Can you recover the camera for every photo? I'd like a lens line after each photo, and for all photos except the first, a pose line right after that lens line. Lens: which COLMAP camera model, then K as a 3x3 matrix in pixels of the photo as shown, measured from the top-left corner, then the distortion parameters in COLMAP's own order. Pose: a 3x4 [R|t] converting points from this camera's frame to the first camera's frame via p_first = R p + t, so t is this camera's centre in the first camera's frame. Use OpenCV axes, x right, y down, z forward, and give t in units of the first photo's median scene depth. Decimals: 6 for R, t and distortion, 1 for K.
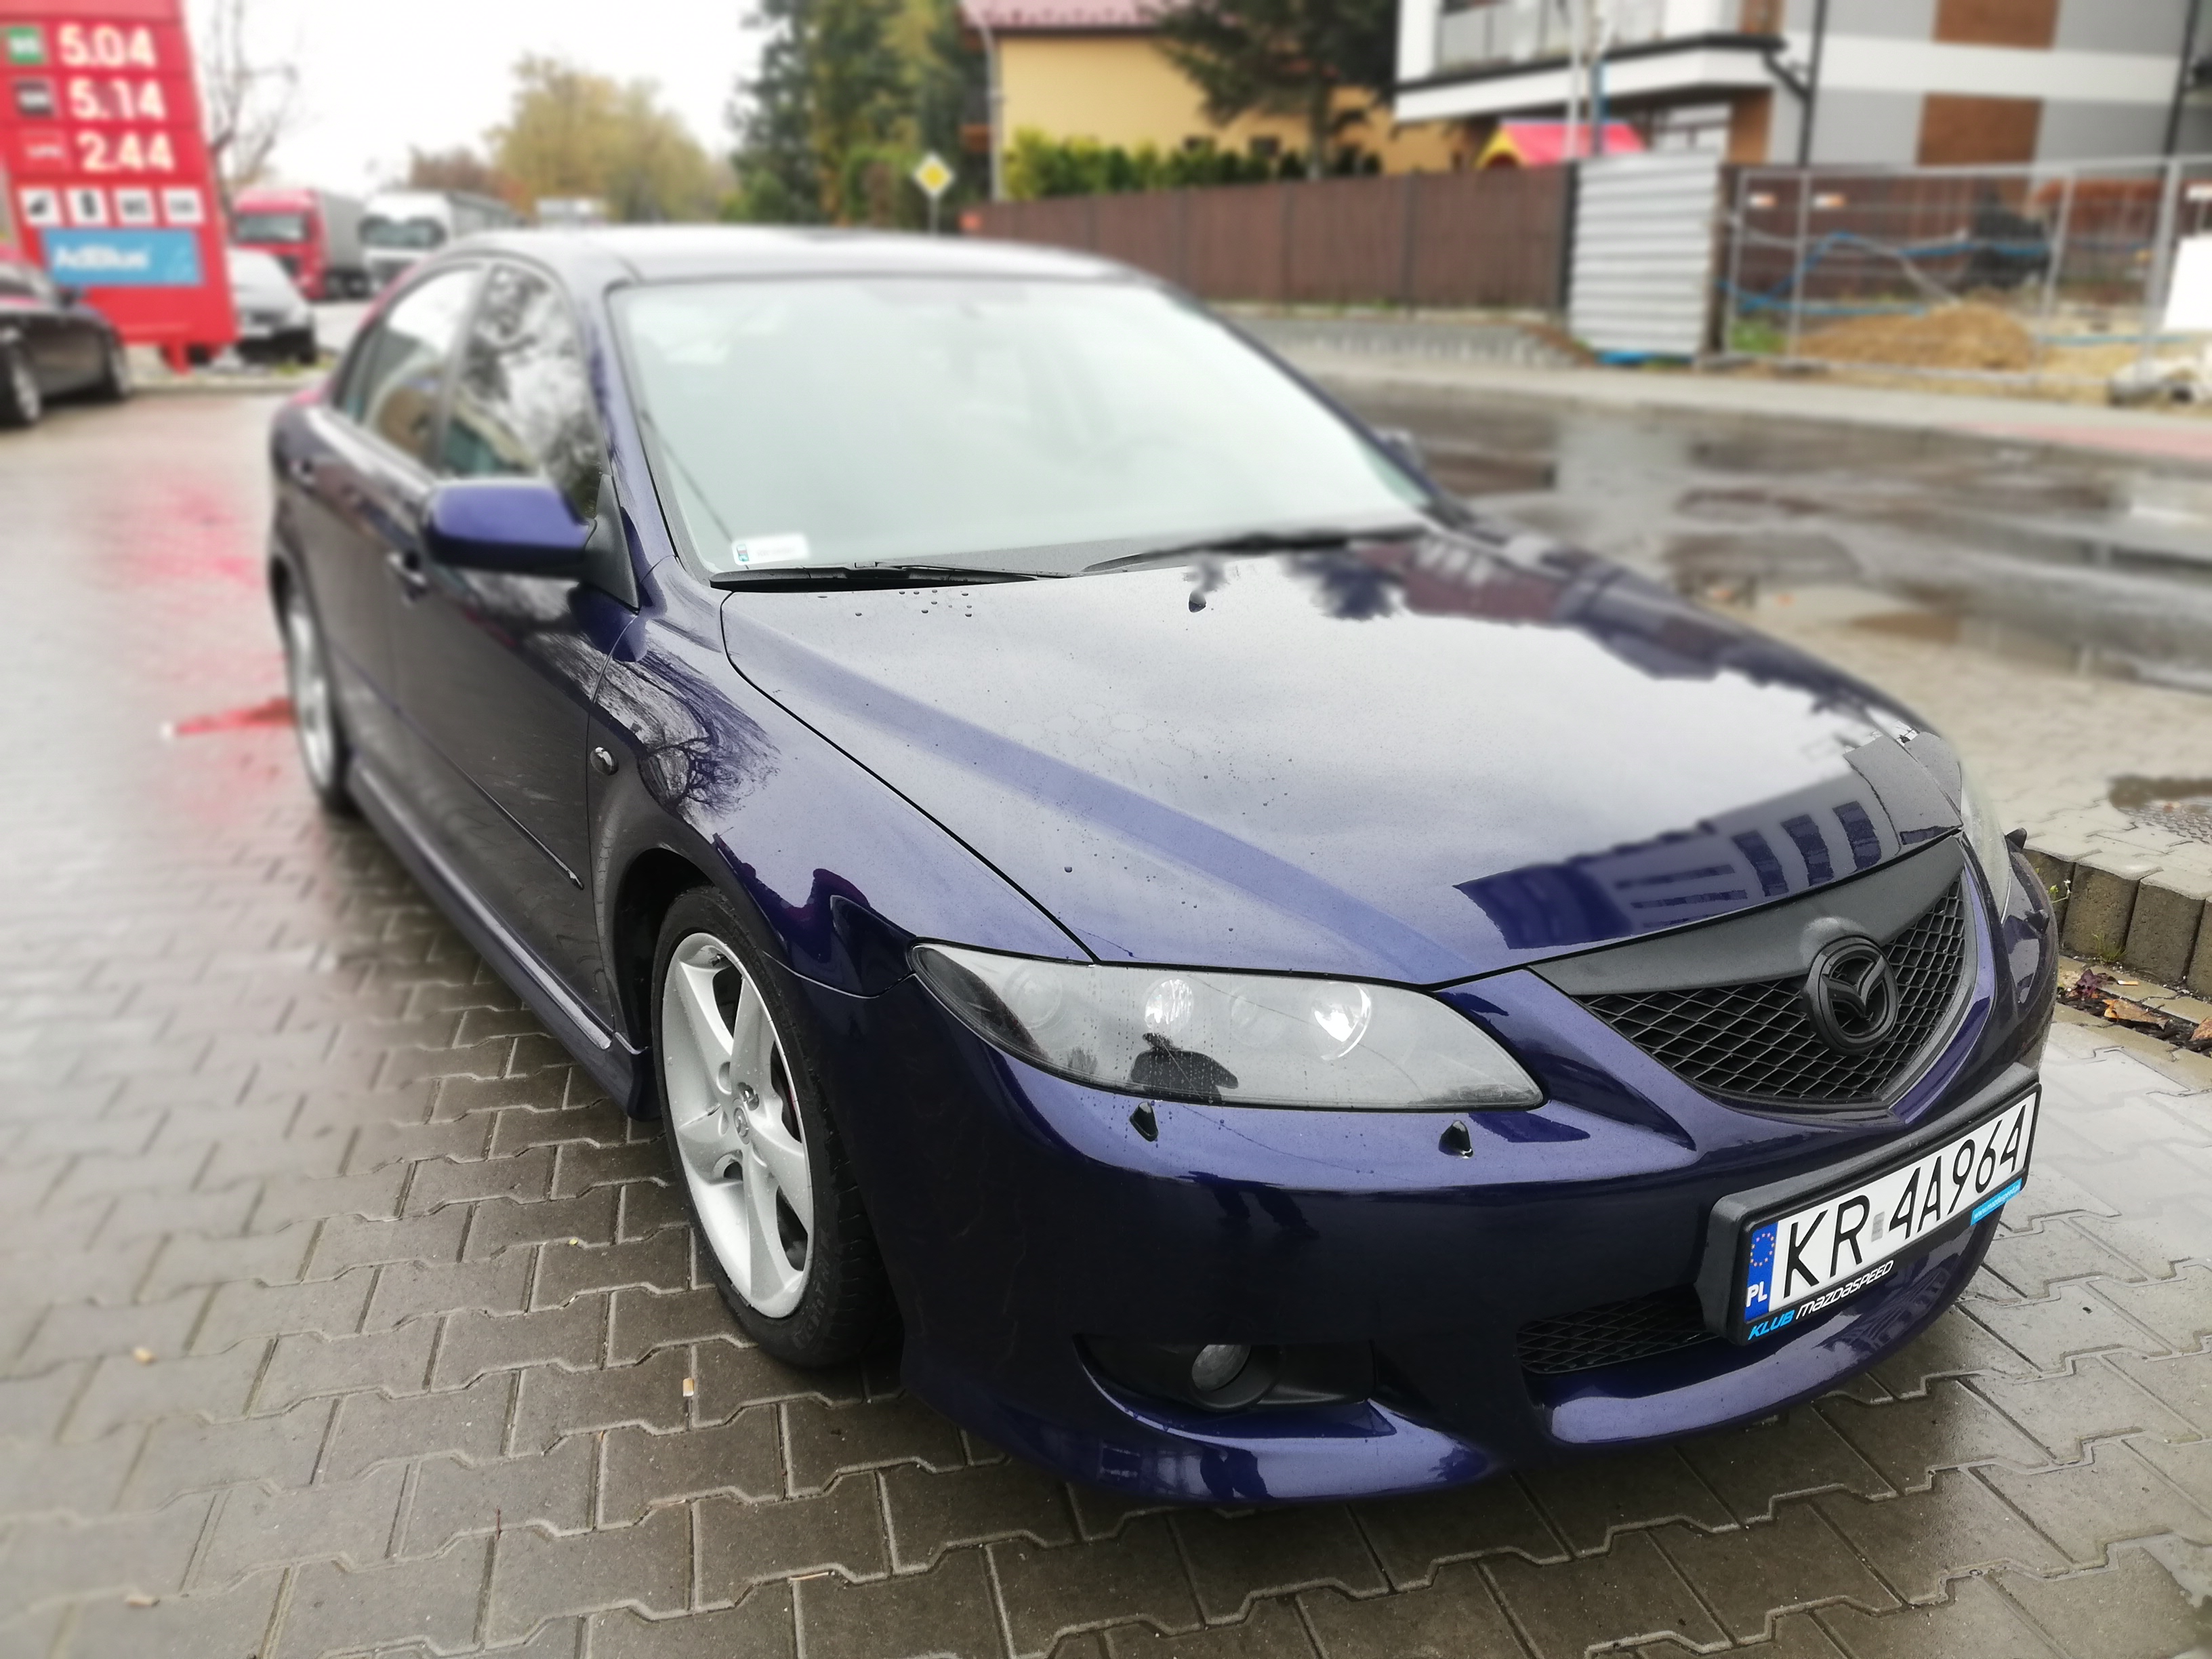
lens RADIAL K [[1652.6, 0, 1116.2], [0, 1652.6, 831.2], [0, 0, 1]] dist [0.028666, -0.009436]
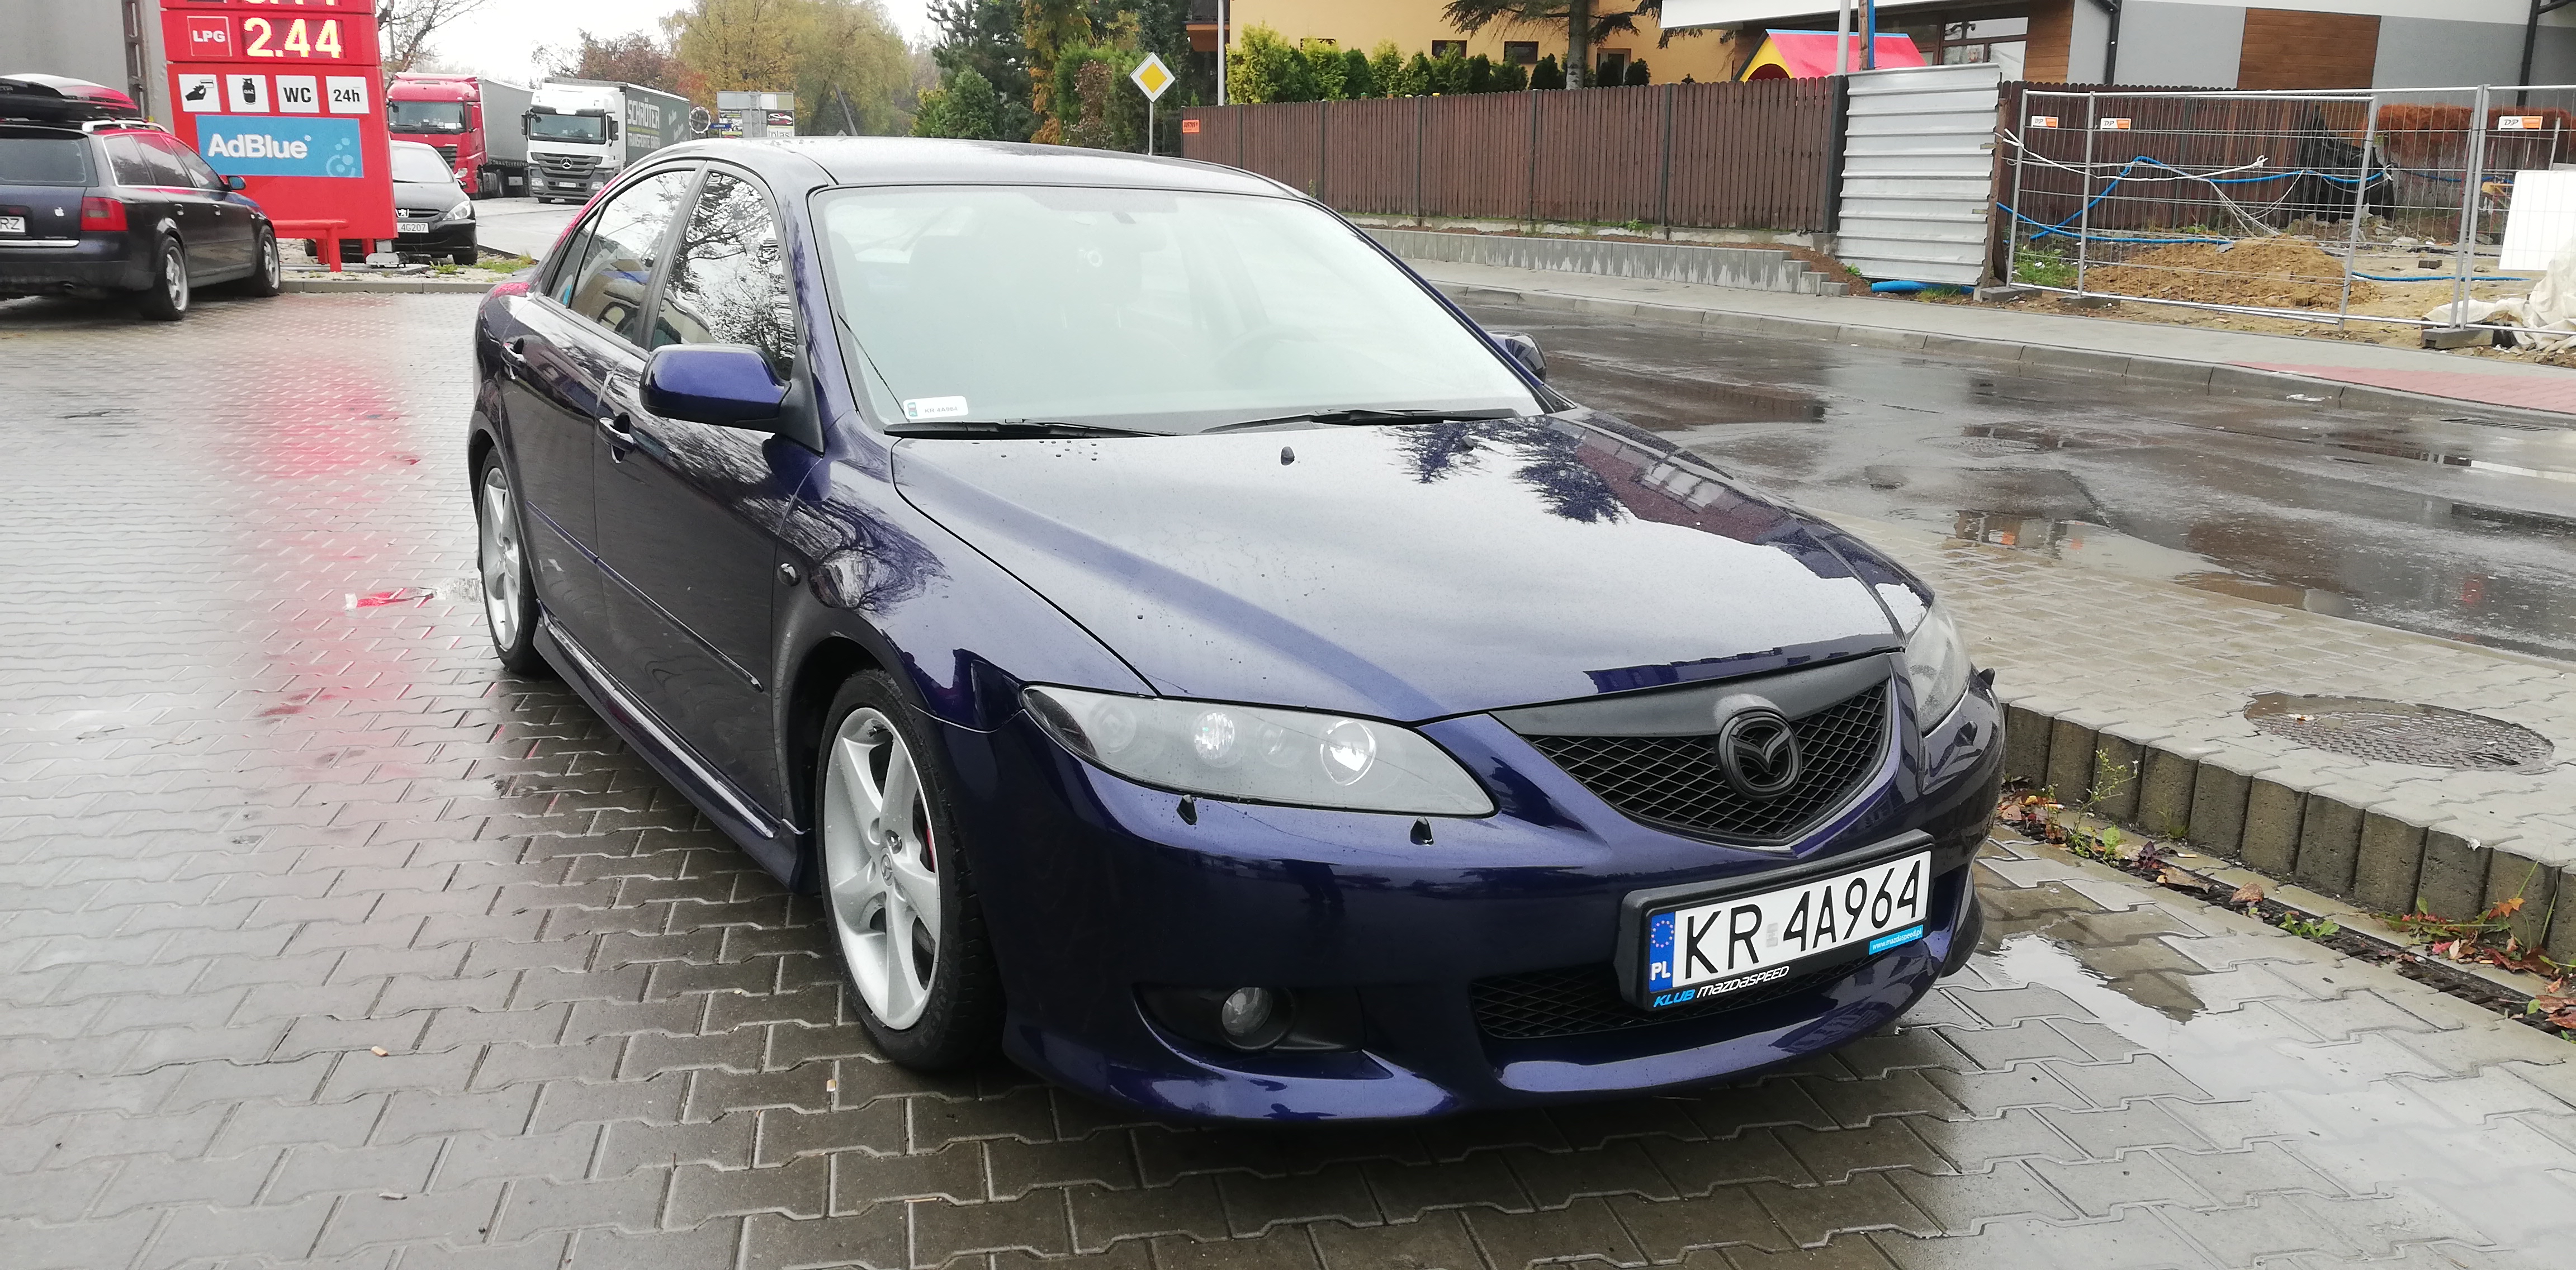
lens RADIAL K [[1940.3, 0, 1284.2], [0, 1940.3, 624.3], [0, 0, 1]] dist [0.047709, -0.013711]
pose [[0.998990, 0.028159, -0.035025, 0.075928], [-0.031571, 0.994383, -0.101027, 0.094508], [0.031984, 0.102031, 0.994267, -0.294099]]
